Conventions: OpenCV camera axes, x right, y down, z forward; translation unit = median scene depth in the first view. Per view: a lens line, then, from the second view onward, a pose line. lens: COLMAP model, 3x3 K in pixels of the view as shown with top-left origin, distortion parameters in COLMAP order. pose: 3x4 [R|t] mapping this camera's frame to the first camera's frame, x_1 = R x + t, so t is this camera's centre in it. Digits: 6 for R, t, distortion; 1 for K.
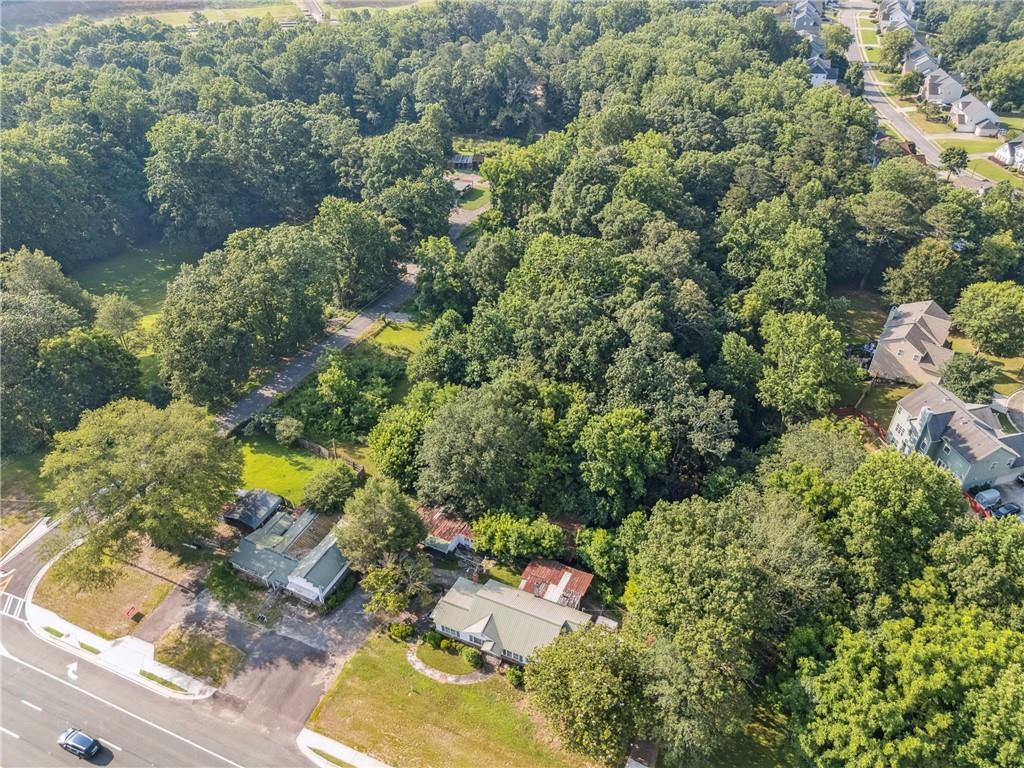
lens RADIAL K [[761.0, 0, 512.0], [0, 761.0, 384.0], [0, 0, 1]] dist [0.087397, -0.090122]
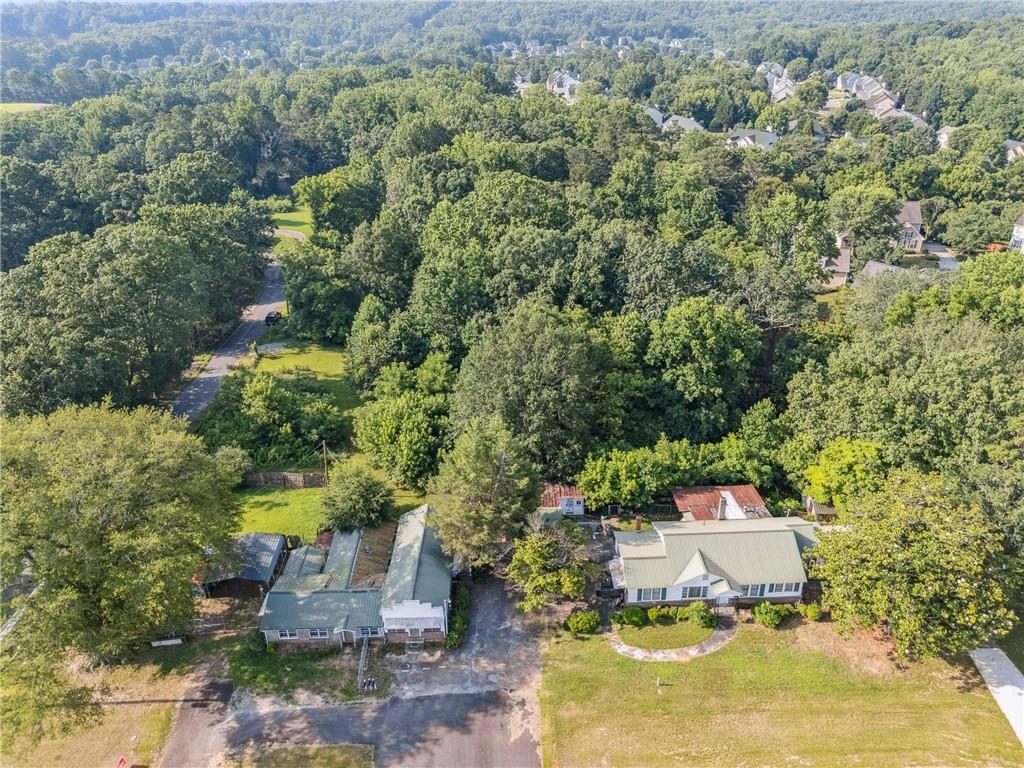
lens RADIAL K [[761.0, 0, 512.0], [0, 761.0, 384.0], [0, 0, 1]] dist [0.087397, -0.090122]
pose [[0.898592, -0.217226, 0.381241, -0.390422], [0.277437, 0.954413, -0.110112, 0.171096], [-0.339942, 0.204716, 0.917895, 0.348283]]
